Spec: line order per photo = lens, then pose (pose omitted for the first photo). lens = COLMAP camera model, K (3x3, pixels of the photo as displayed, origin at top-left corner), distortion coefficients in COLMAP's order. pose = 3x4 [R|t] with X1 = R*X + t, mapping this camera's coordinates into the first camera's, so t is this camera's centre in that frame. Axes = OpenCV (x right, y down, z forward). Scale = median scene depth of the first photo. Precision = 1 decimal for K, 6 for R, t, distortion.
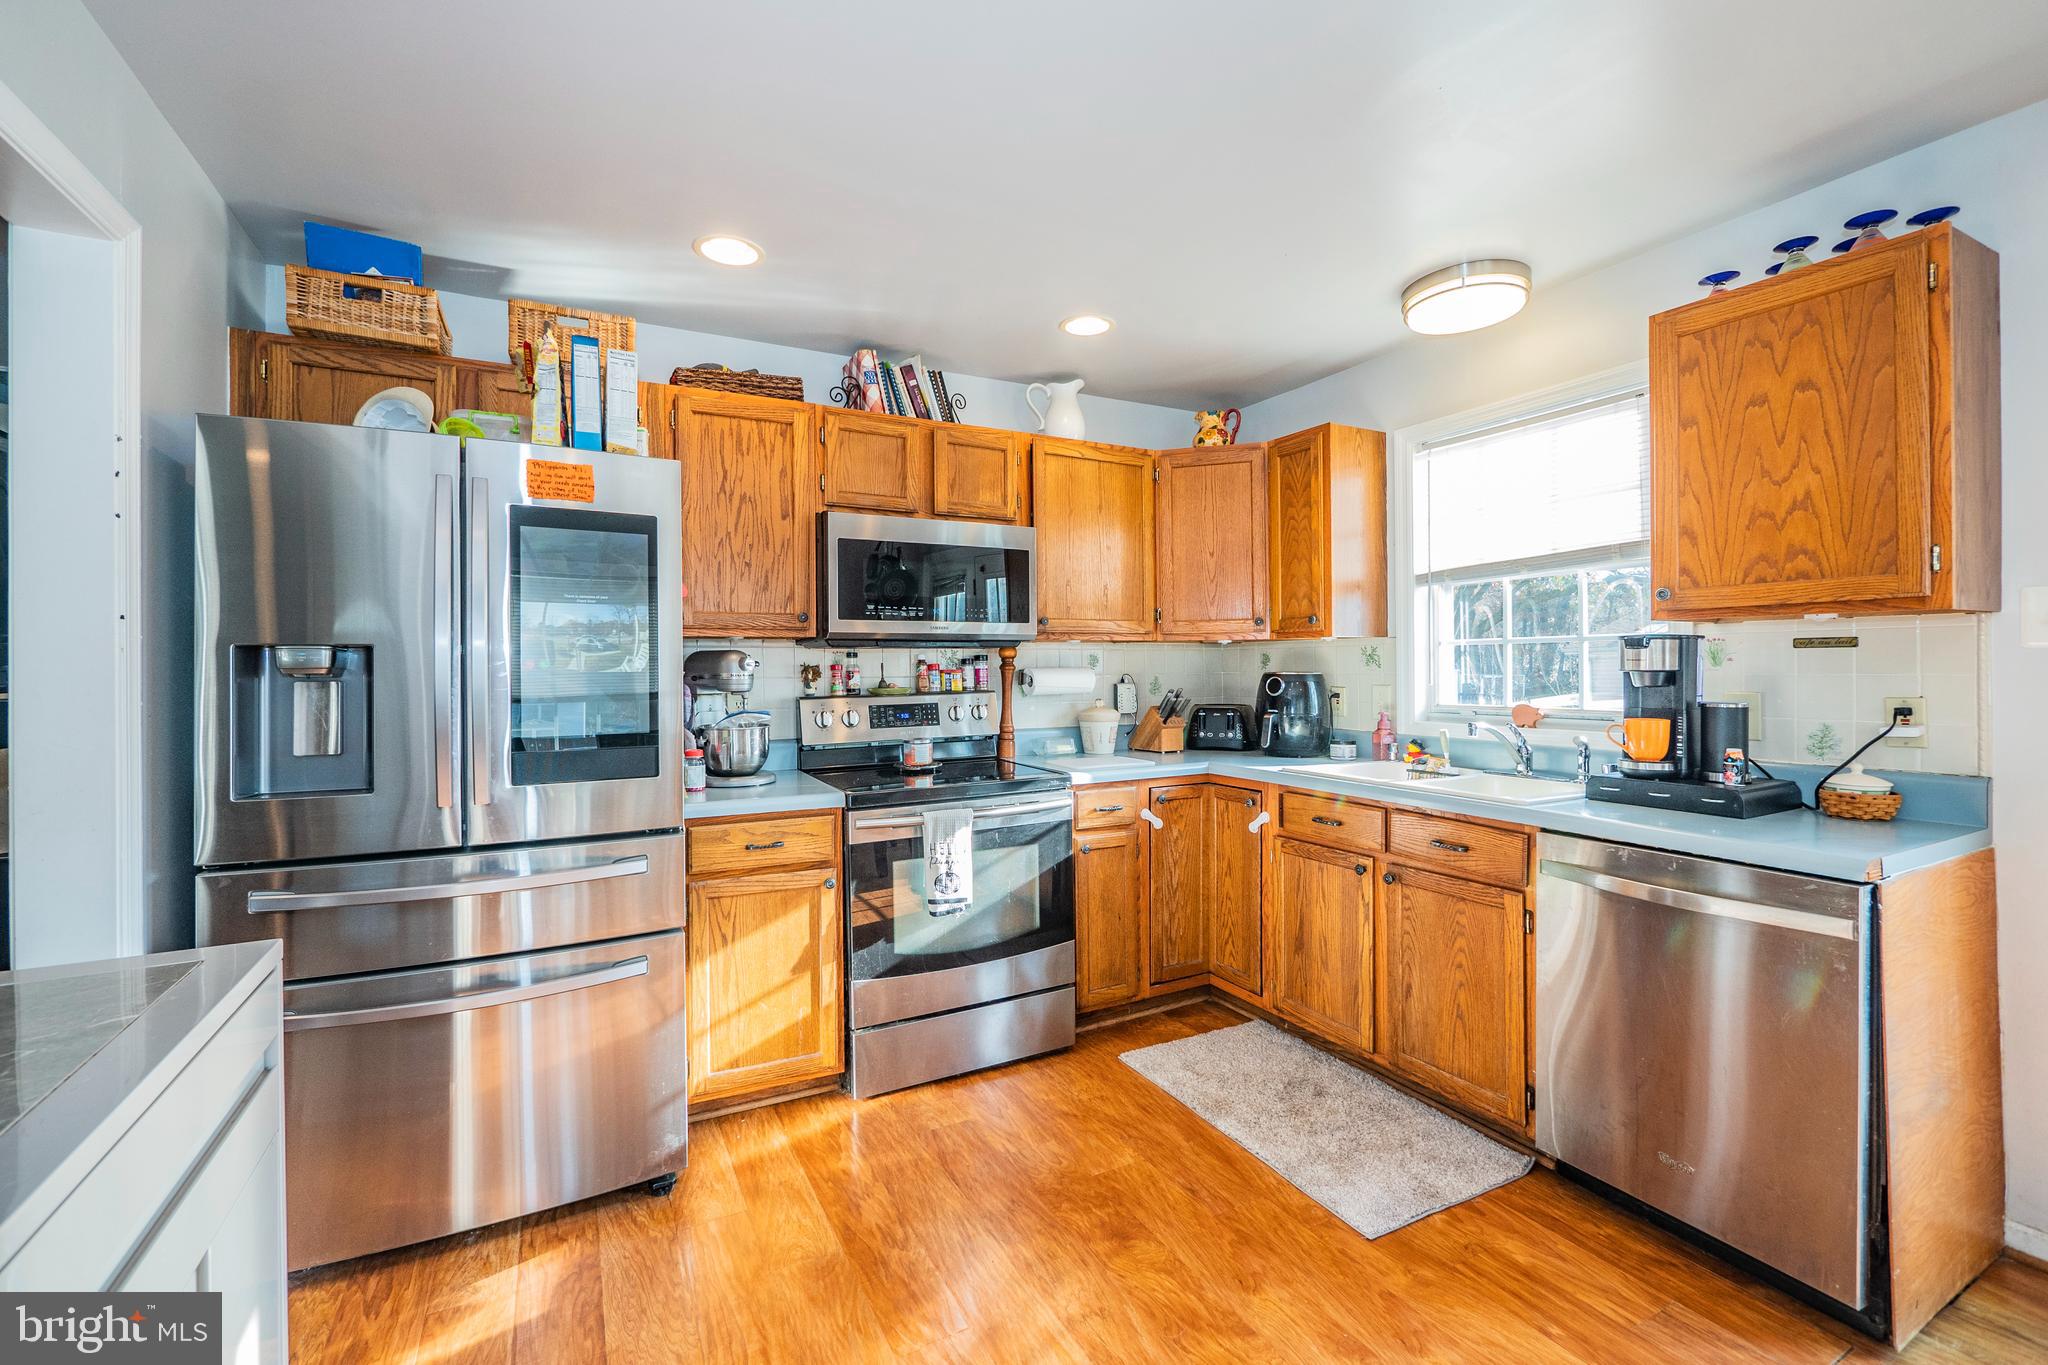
lens RADIAL K [[861.6, 0, 1022.0], [0, 861.6, 670.2], [0, 0, 1]] dist [-0.004610, 0.000521]
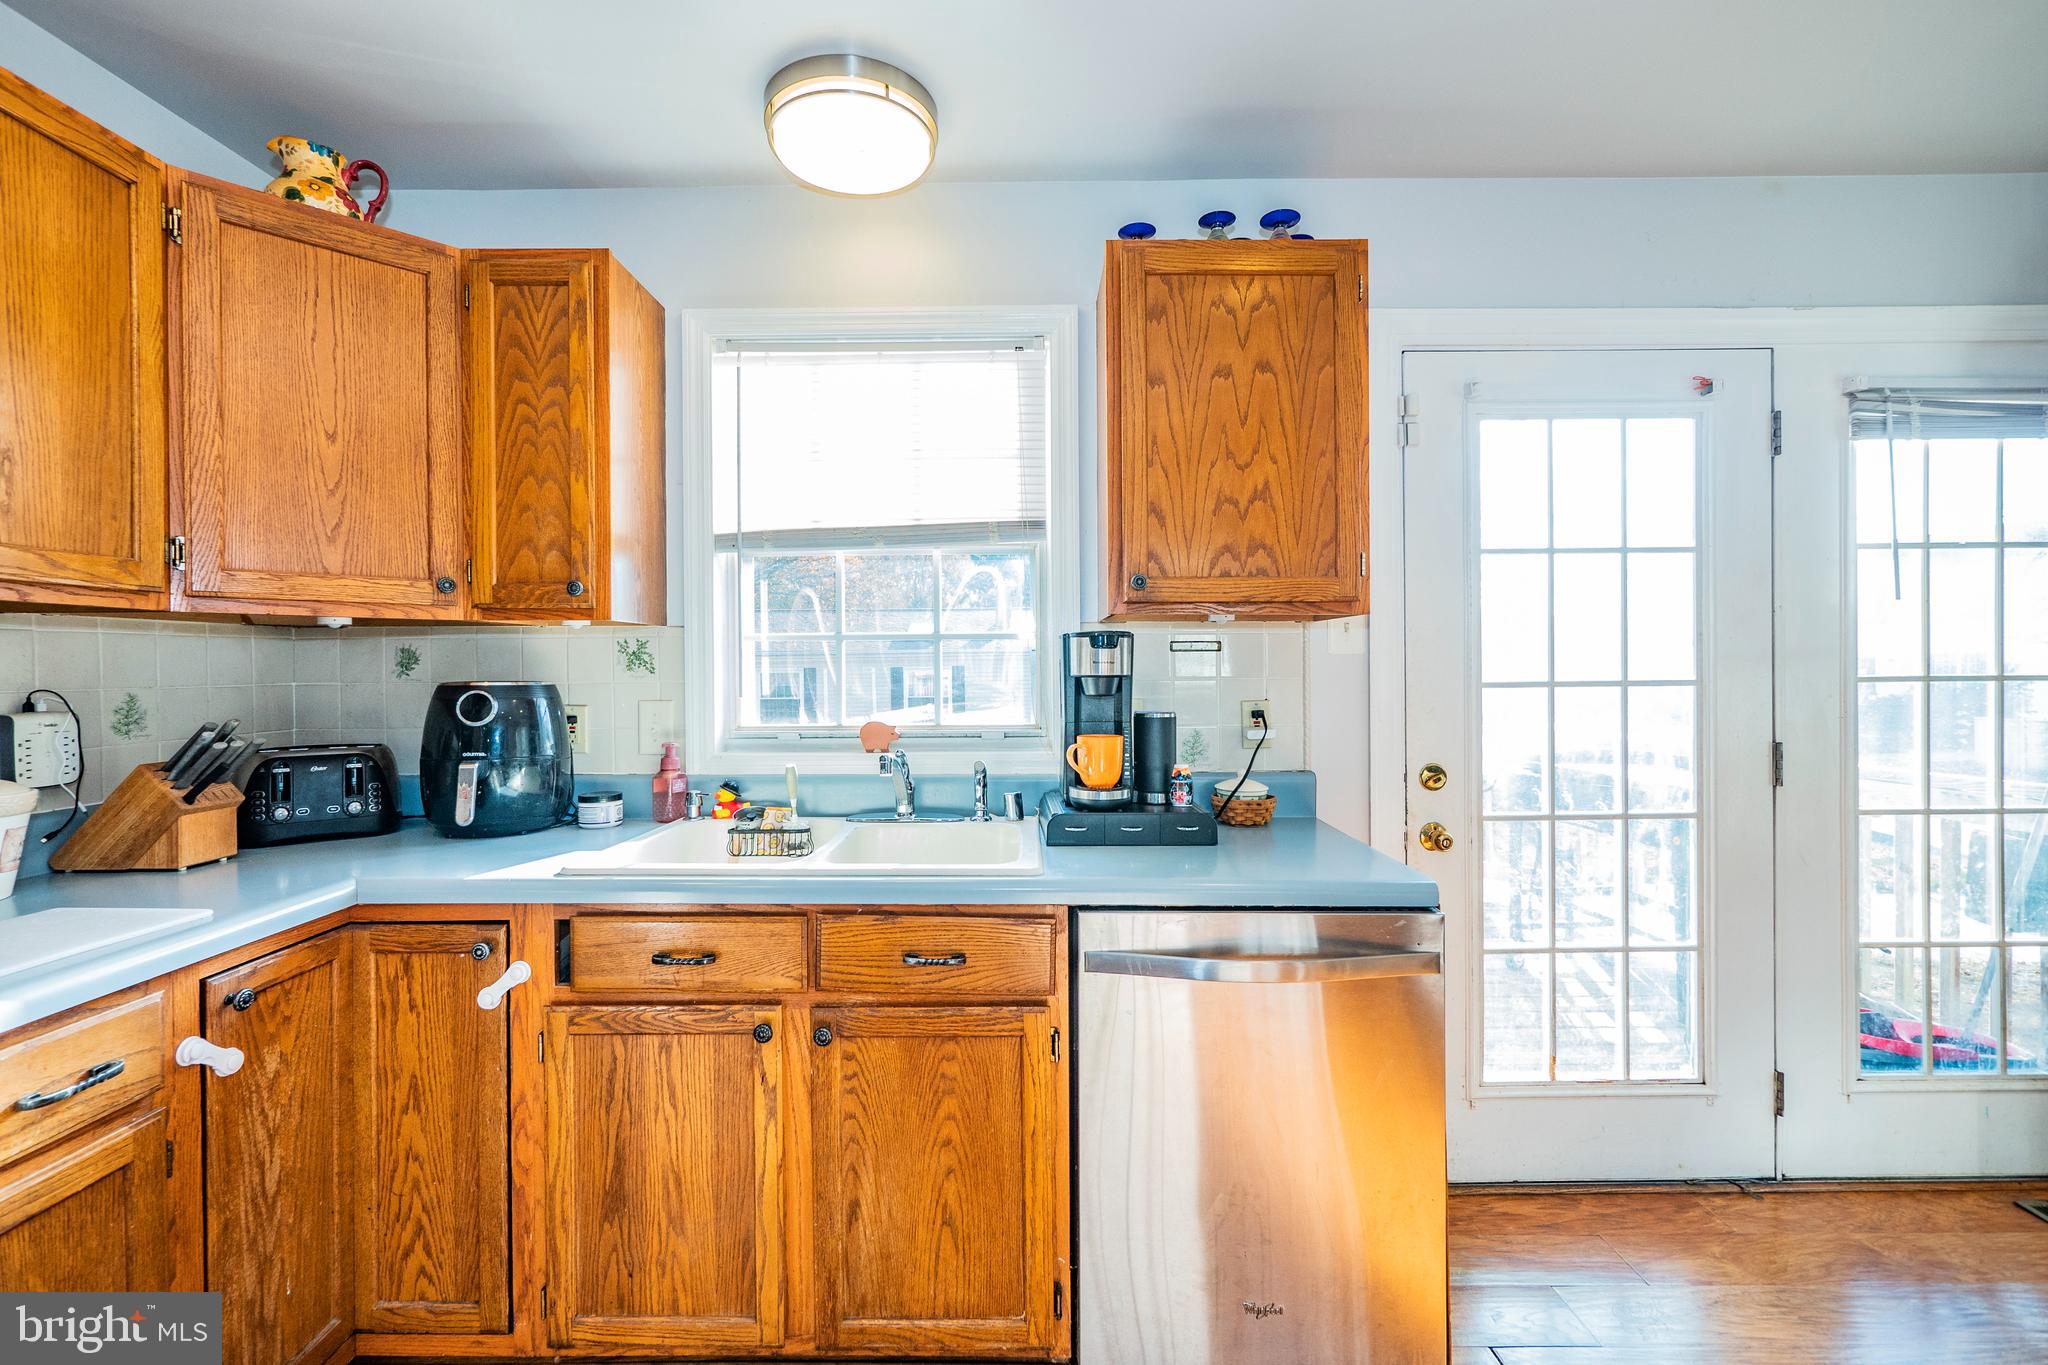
lens RADIAL K [[861.6, 0, 1009.2], [0, 861.6, 668.4], [0, 0, 1]] dist [-0.004610, 0.000521]
pose [[0.478407, 0.001106, 0.878138, -0.024133], [0.004913, 0.999980, -0.003936, -0.003092], [-0.878125, 0.006197, 0.478392, 0.588214]]
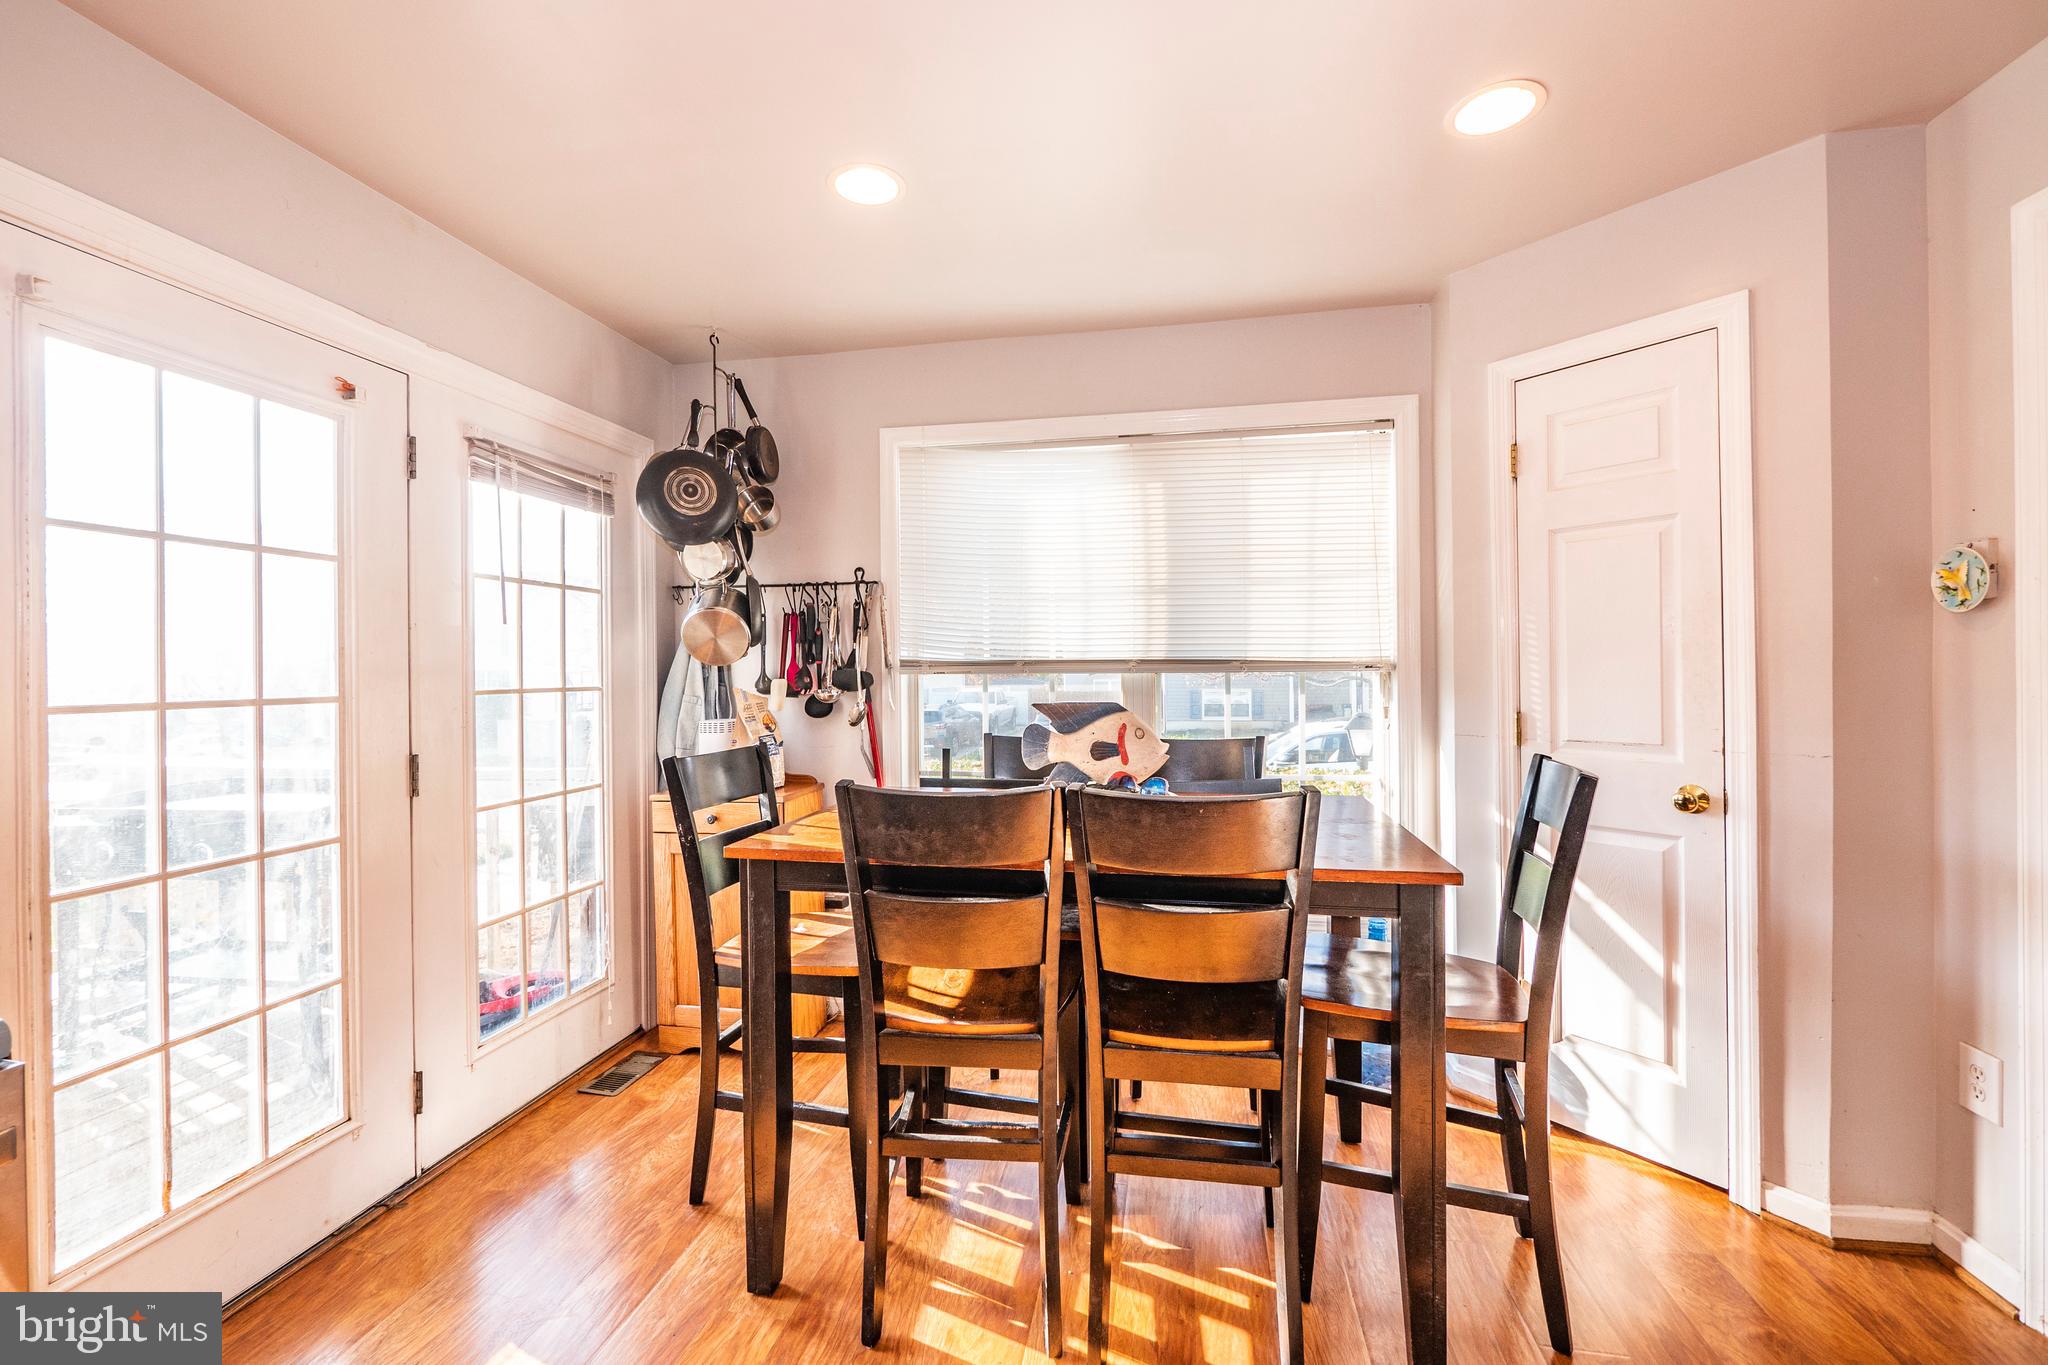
lens RADIAL K [[861.6, 0, 1021.0], [0, 861.6, 669.3], [0, 0, 1]] dist [-0.004610, 0.000521]
pose [[-0.777513, 0.015097, 0.628686, 0.038717], [0.015720, 0.999866, -0.004569, -0.003127], [-0.628671, 0.006331, -0.777646, 0.620125]]
